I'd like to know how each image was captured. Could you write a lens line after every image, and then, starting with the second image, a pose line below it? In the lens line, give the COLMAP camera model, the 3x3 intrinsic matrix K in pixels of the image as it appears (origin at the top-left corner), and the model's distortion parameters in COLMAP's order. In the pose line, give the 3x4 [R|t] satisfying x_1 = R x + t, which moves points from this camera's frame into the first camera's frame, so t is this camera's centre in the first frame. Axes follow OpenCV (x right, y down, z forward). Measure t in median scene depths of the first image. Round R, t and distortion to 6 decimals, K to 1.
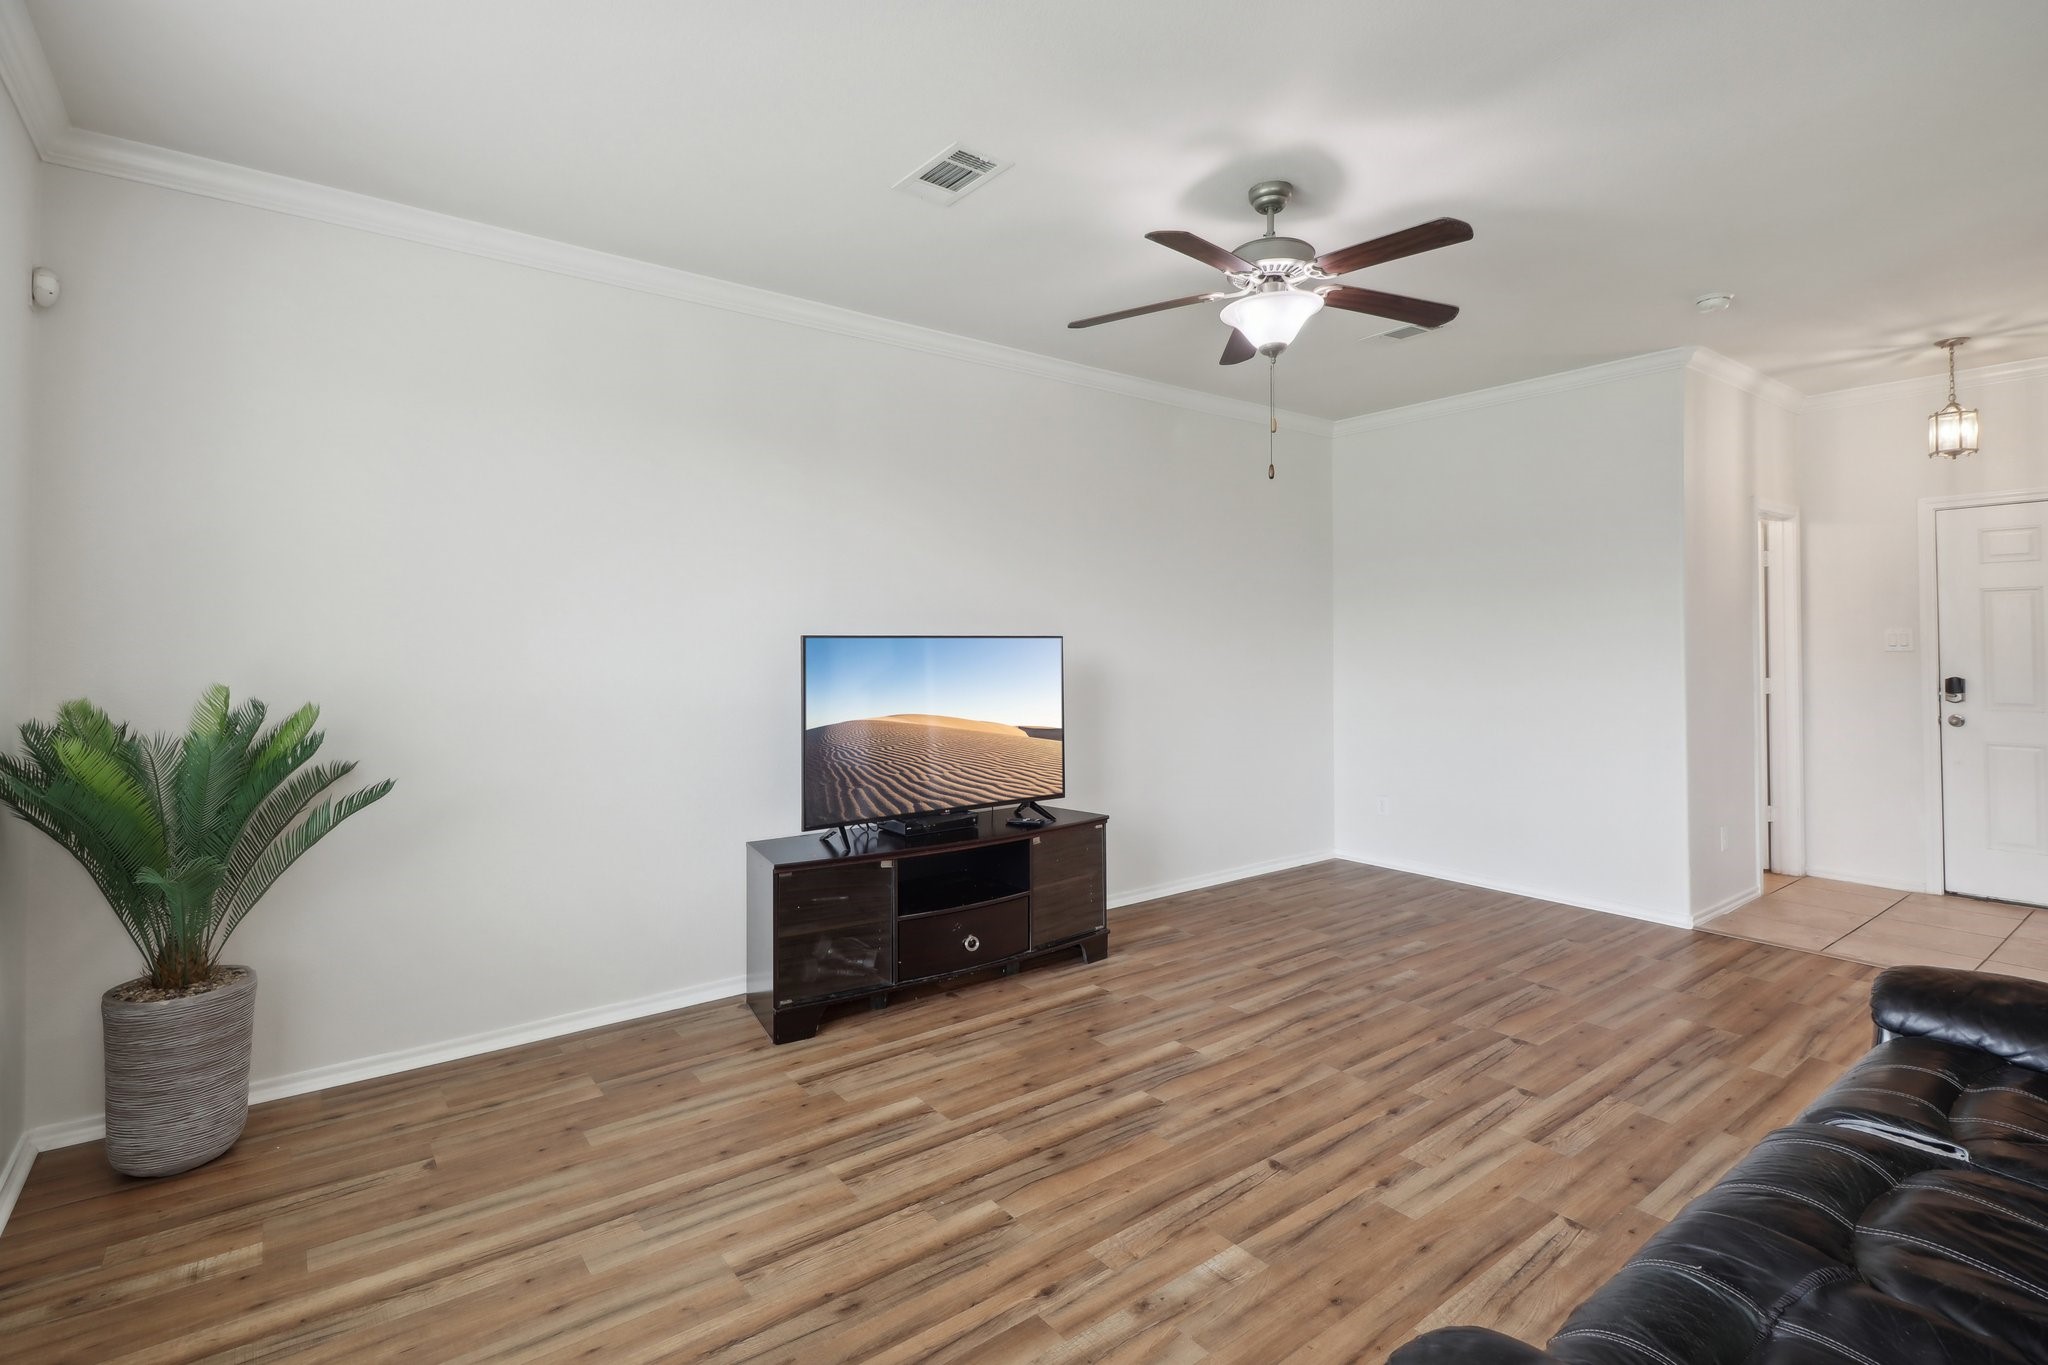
lens RADIAL K [[951.8, 0, 1020.3], [0, 951.8, 644.1], [0, 0, 1]] dist [0.022674, -0.014910]
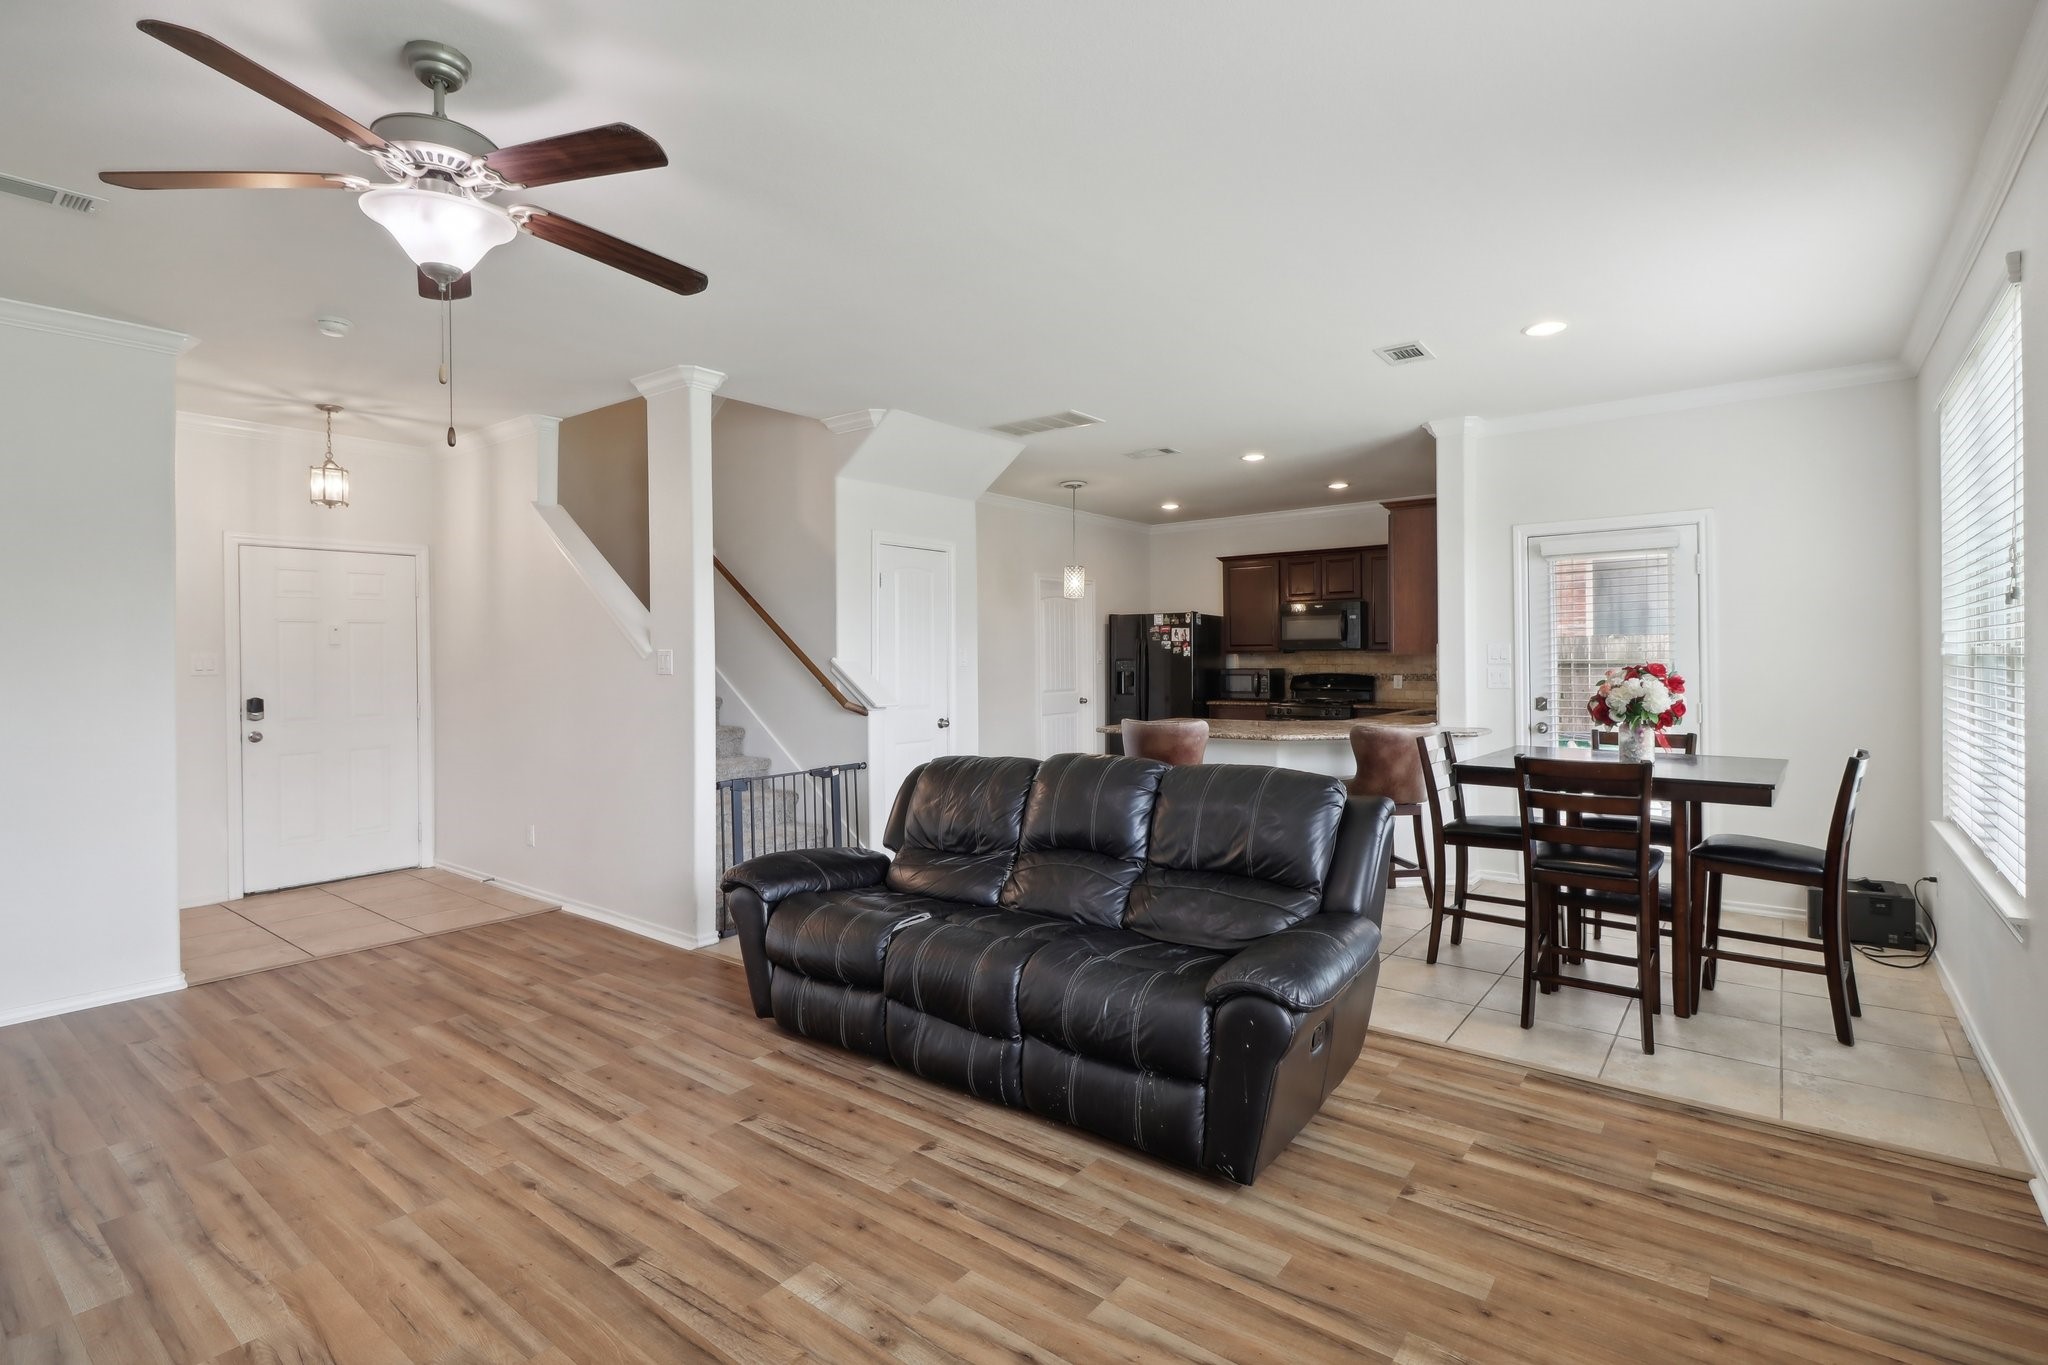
lens RADIAL K [[966.0, 0, 1018.5], [0, 966.0, 656.7], [0, 0, 1]] dist [0.023635, -0.014780]
pose [[-0.252169, 0.008575, 0.967645, -0.552652], [0.008509, 0.999942, -0.006643, 0.003499], [-0.967646, 0.006559, -0.252227, 0.709789]]
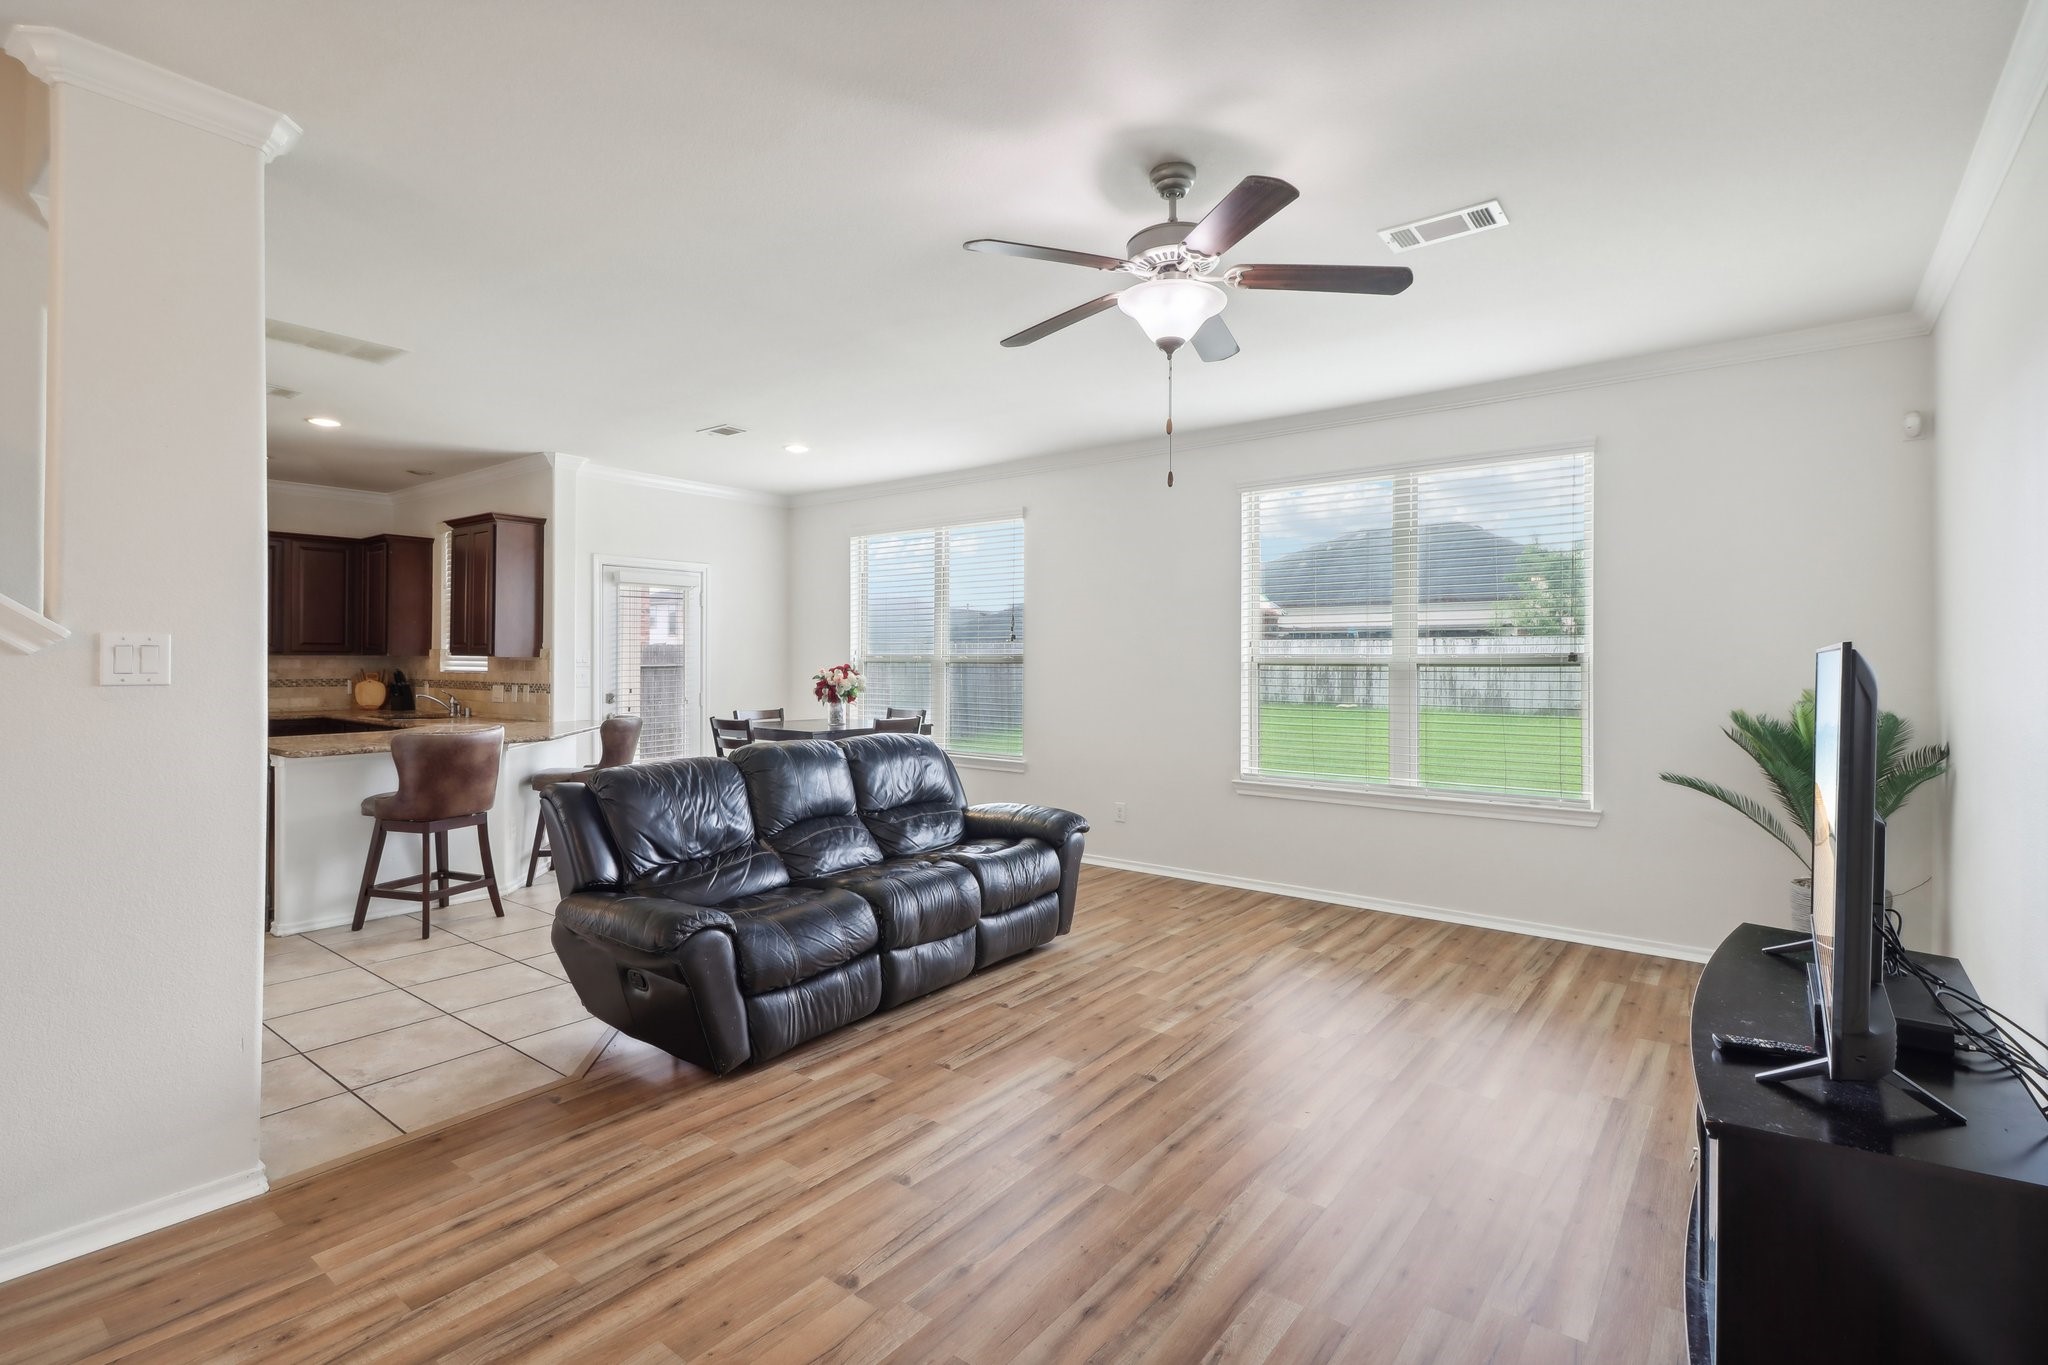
lens RADIAL K [[966.0, 0, 1018.5], [0, 966.0, 656.7], [0, 0, 1]] dist [0.023635, -0.014780]
pose [[-0.966065, 0.002734, -0.258284, 0.613805], [0.003638, 0.999989, -0.003022, 0.000151], [0.258273, -0.003859, -0.966064, 1.762605]]
